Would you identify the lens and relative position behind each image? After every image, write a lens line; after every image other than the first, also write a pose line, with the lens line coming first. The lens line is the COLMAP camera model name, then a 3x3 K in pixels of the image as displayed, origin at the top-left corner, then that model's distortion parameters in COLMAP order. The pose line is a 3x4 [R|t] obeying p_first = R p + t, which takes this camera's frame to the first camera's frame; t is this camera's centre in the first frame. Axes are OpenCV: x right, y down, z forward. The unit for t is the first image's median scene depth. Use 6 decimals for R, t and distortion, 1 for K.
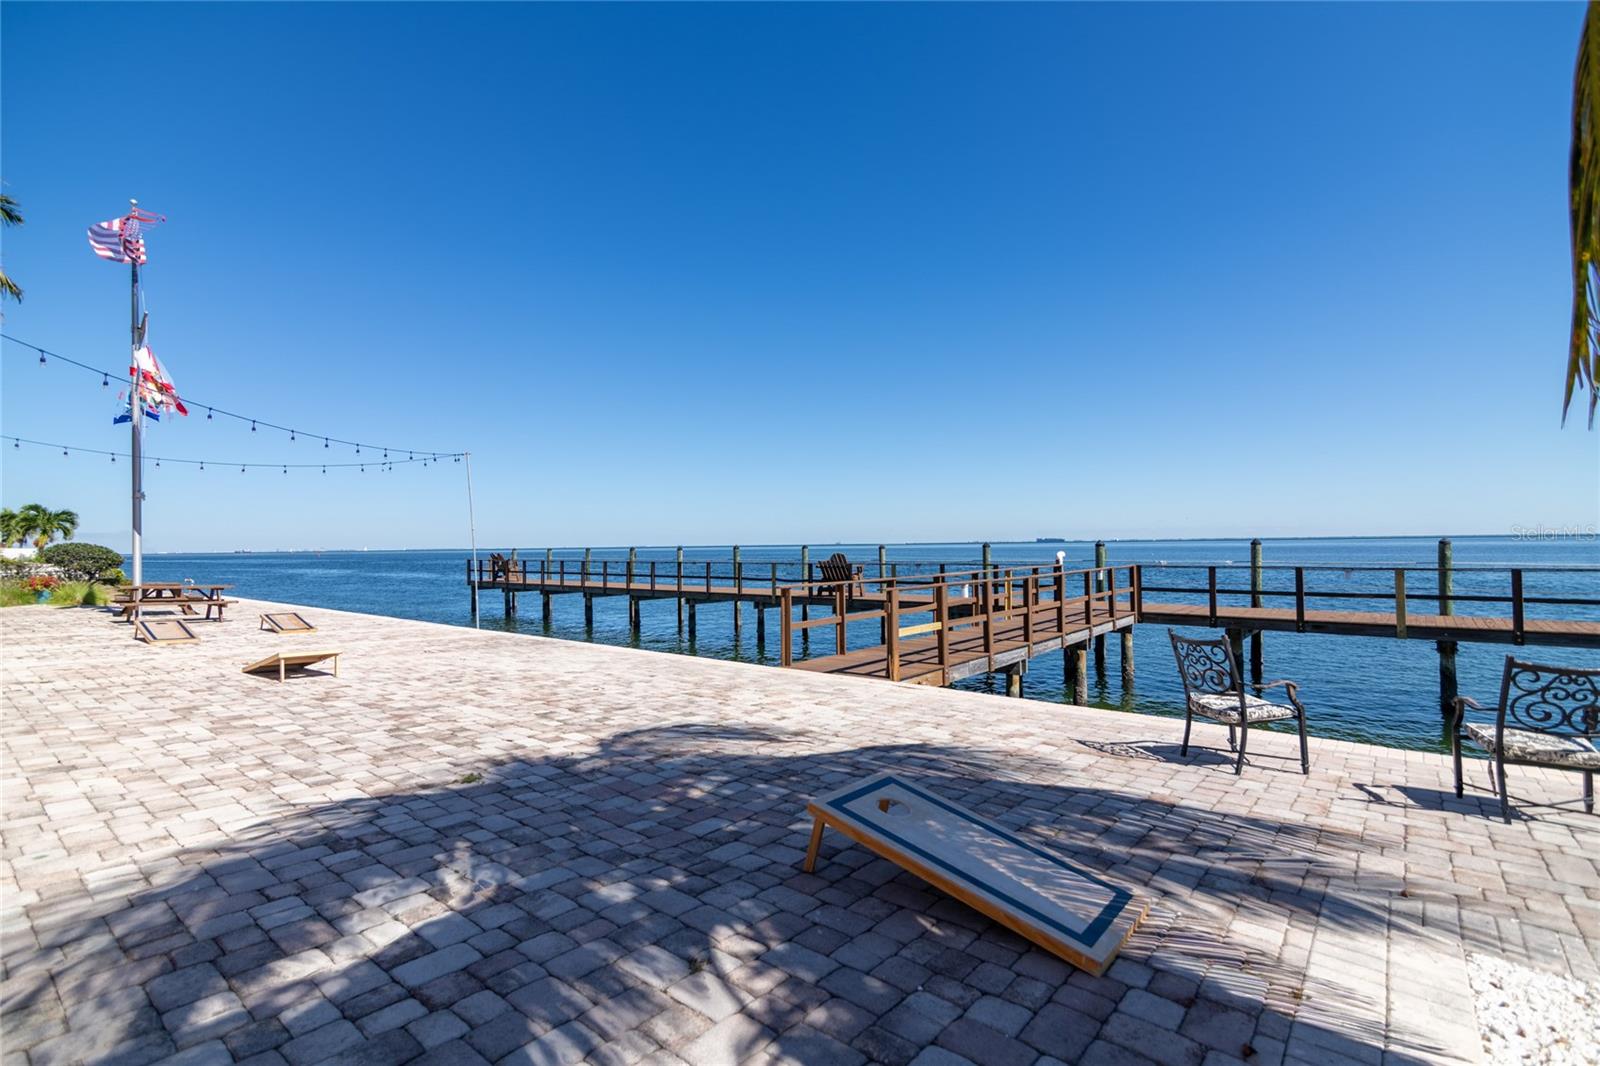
lens RADIAL K [[731.1, 0, 800.0], [0, 731.1, 533.0], [0, 0, 1]] dist [0.000822, 0.000076]
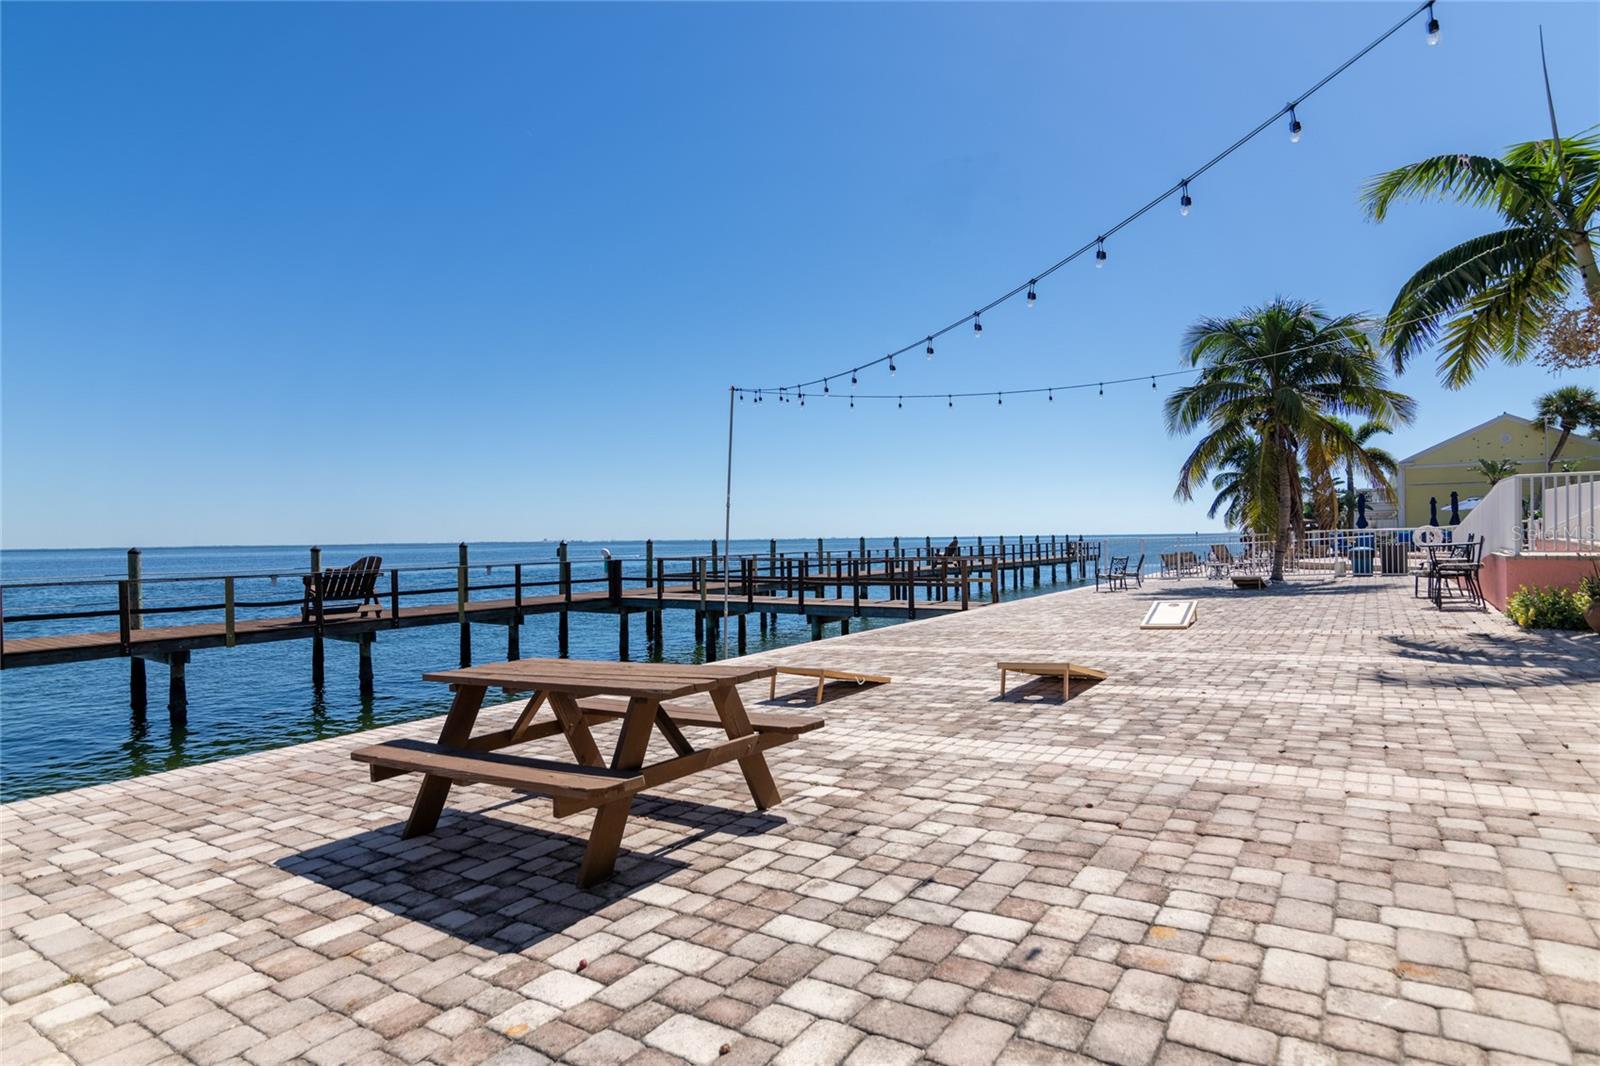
lens RADIAL K [[856.8, 0, 800.0], [0, 856.8, 533.0], [0, 0, 1]] dist [-0.000022, -0.000009]
pose [[-0.091143, 0.018181, 0.995672, -0.778722], [-0.000186, 0.999833, -0.018274, 0.020470], [-0.995838, -0.001851, -0.091124, 0.647609]]
